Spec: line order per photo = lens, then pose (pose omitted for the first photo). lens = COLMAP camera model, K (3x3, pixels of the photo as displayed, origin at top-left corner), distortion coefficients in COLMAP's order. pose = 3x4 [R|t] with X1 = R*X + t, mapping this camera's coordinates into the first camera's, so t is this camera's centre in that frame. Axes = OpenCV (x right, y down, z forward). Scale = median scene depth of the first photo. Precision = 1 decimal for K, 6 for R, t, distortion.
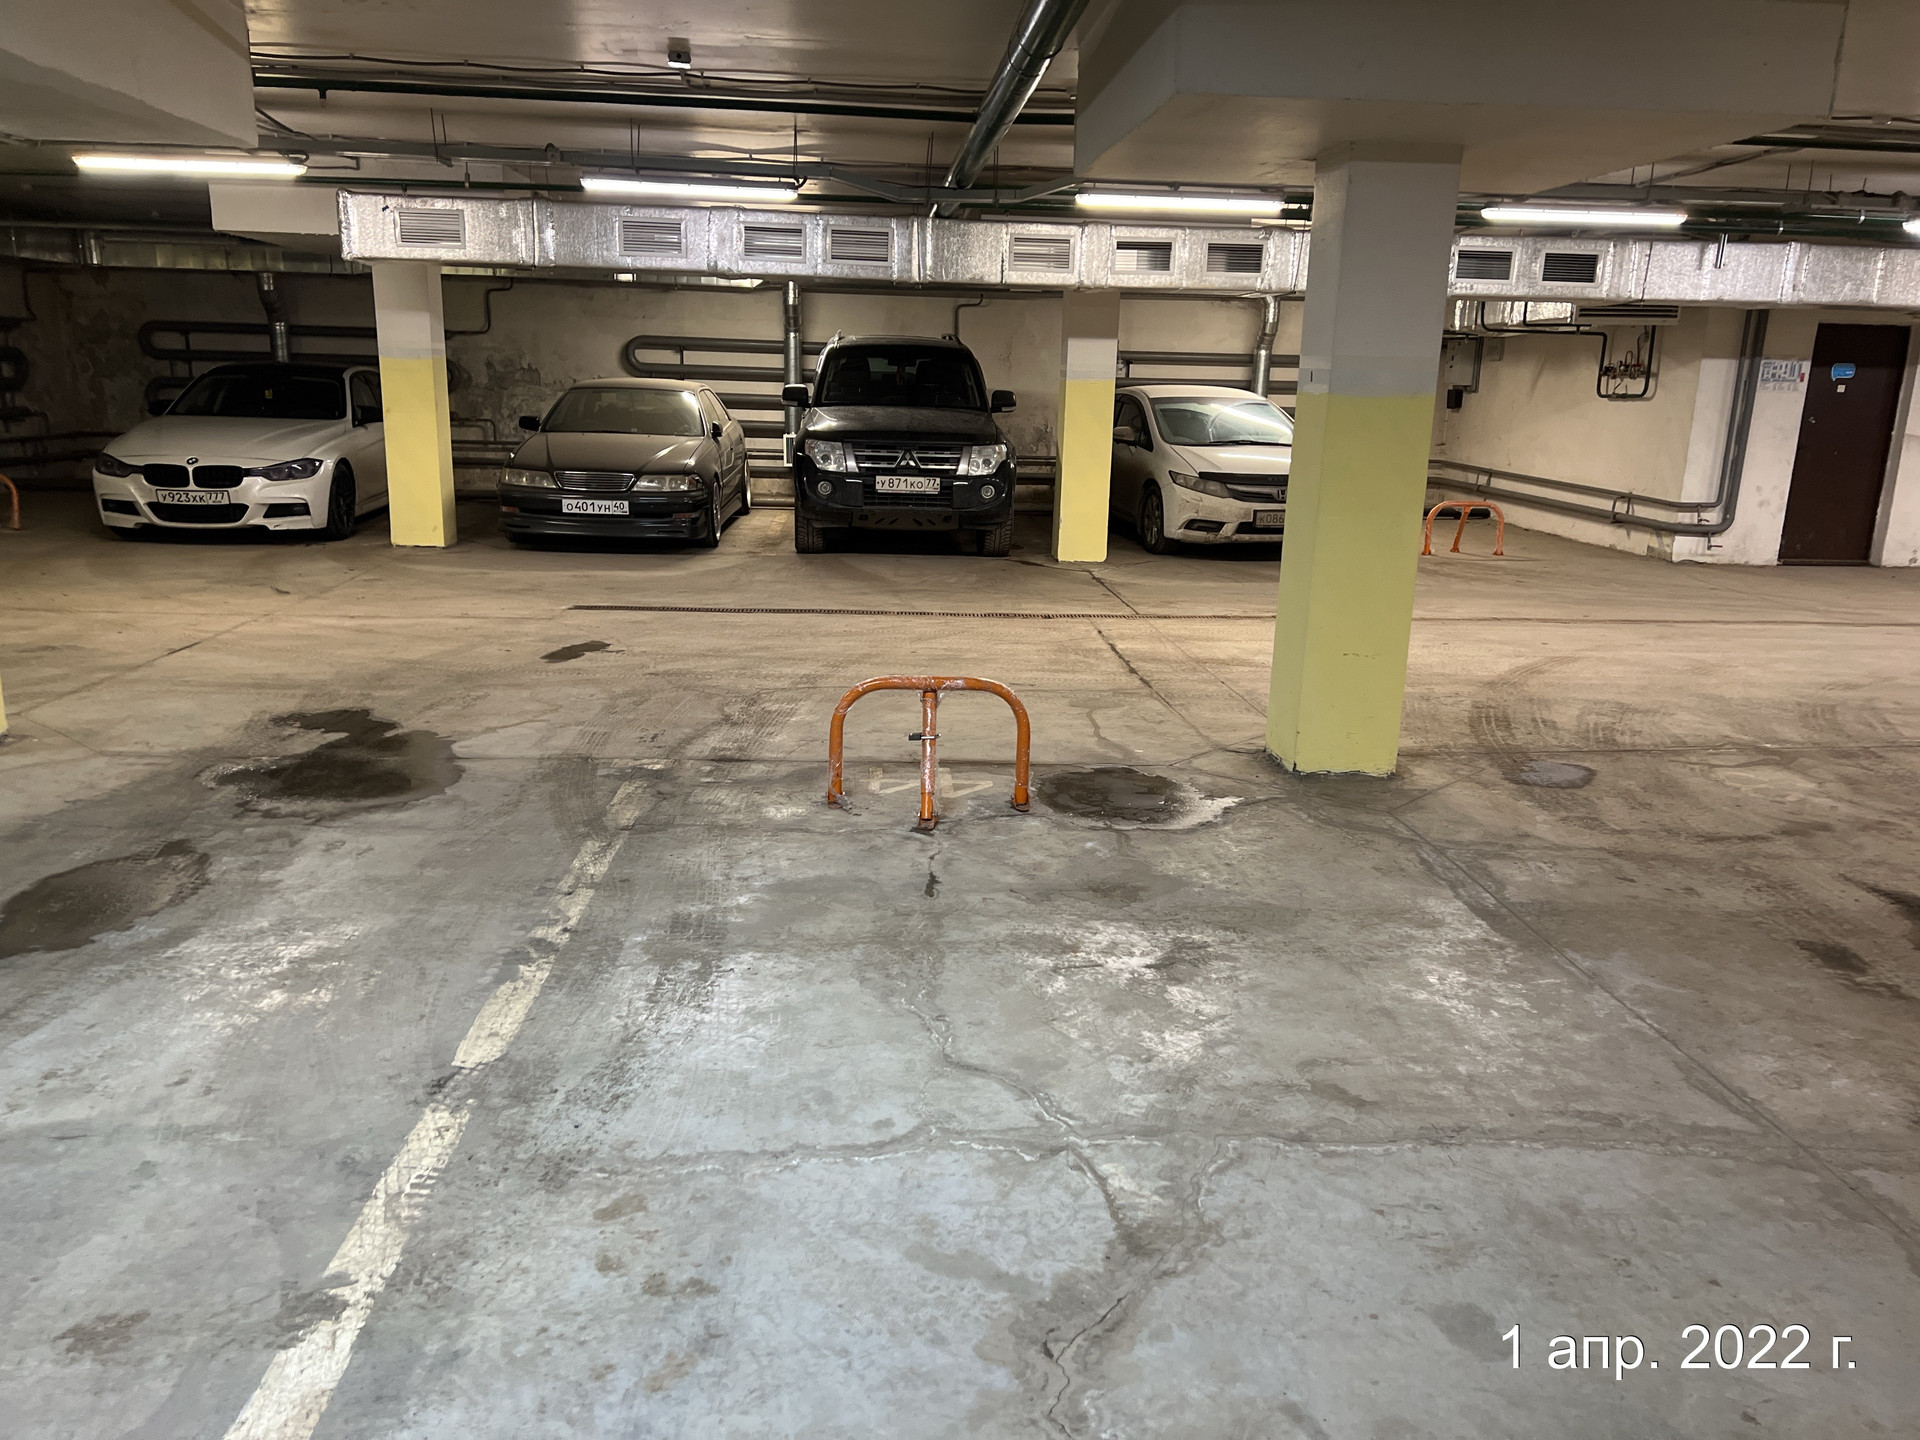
lens RADIAL K [[1429.4, 0, 960.0], [0, 1429.4, 720.0], [0, 0, 1]] dist [-0.041725, -0.004221]
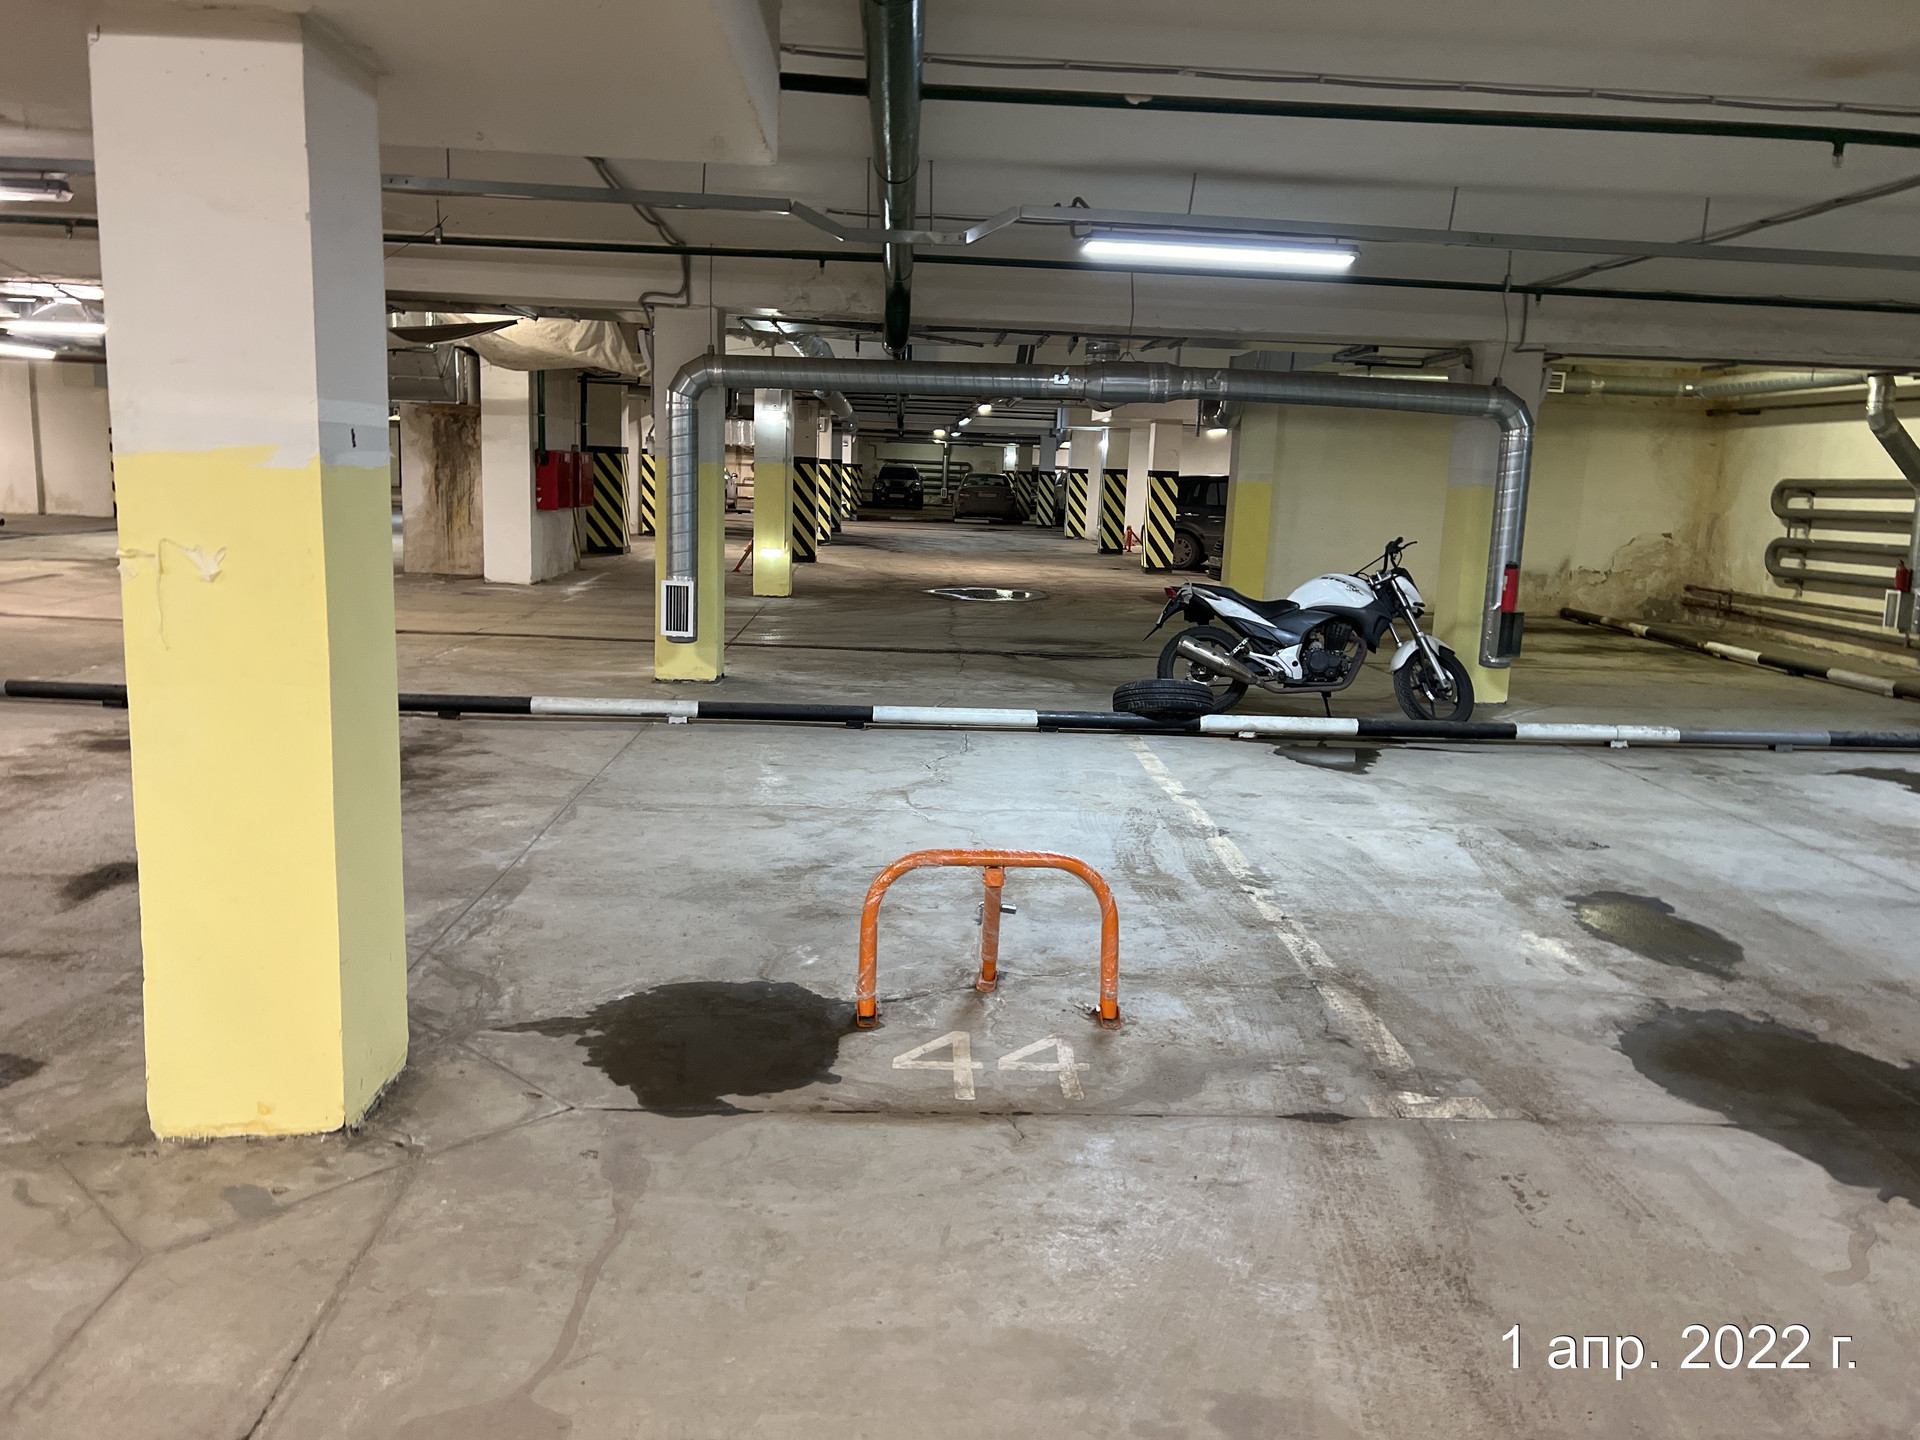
lens RADIAL K [[1437.4, 0, 960.0], [0, 1437.4, 720.0], [0, 0, 1]] dist [-0.090400, 0.002025]
pose [[-0.997504, -0.068712, 0.016287, -0.009257], [-0.056766, 0.917433, 0.393820, -0.409957], [-0.042002, 0.391913, -0.919043, 1.722193]]
